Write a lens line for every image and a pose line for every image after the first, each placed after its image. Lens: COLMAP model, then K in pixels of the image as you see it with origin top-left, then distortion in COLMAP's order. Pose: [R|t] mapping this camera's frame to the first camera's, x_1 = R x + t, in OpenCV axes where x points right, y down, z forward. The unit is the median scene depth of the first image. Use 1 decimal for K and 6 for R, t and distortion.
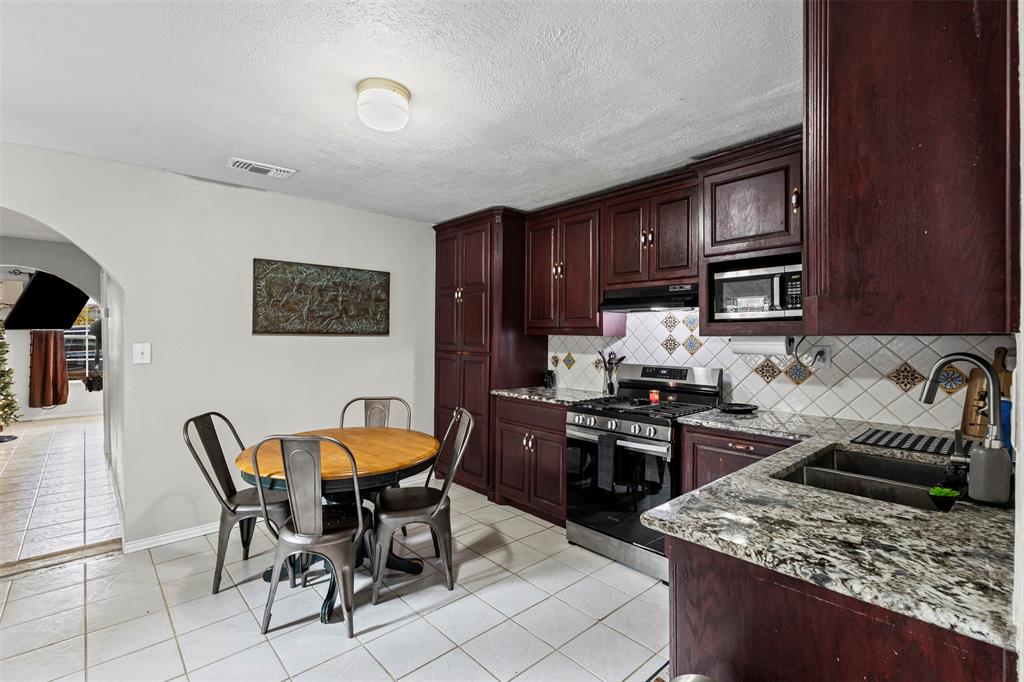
lens RADIAL K [[478.4, 0, 506.4], [0, 478.4, 335.5], [0, 0, 1]] dist [0.009515, -0.000359]
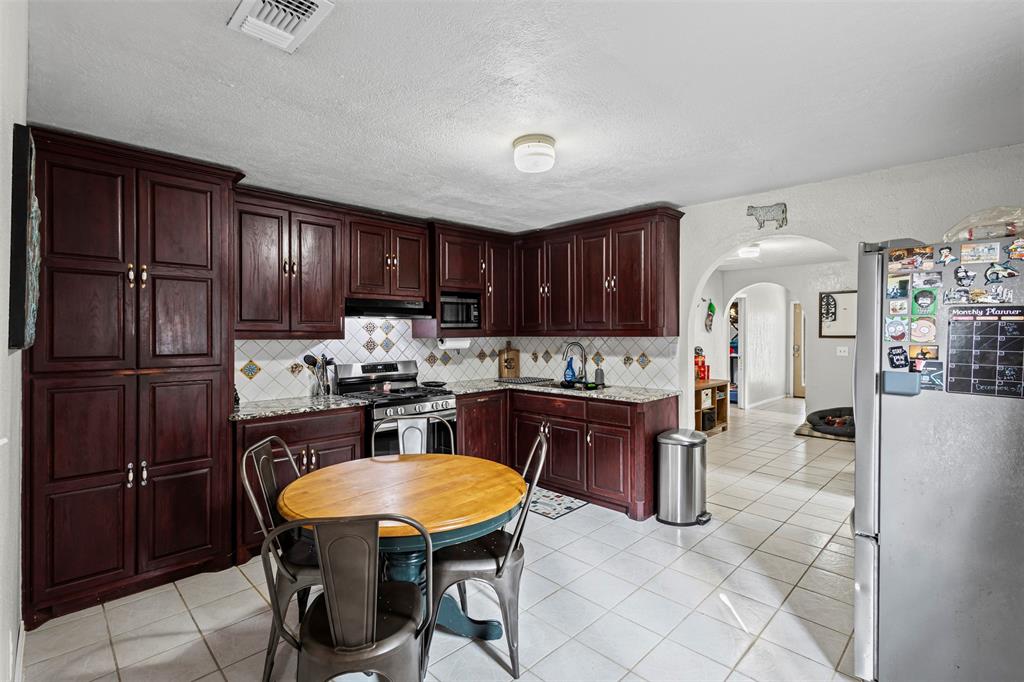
lens RADIAL K [[478.4, 0, 512.5], [0, 478.4, 335.4], [0, 0, 1]] dist [0.009515, -0.000359]
pose [[-0.061828, -0.007203, 0.998061, -0.963881], [0.007183, 0.999945, 0.007661, -0.015079], [-0.998061, 0.007643, -0.061773, 0.740917]]
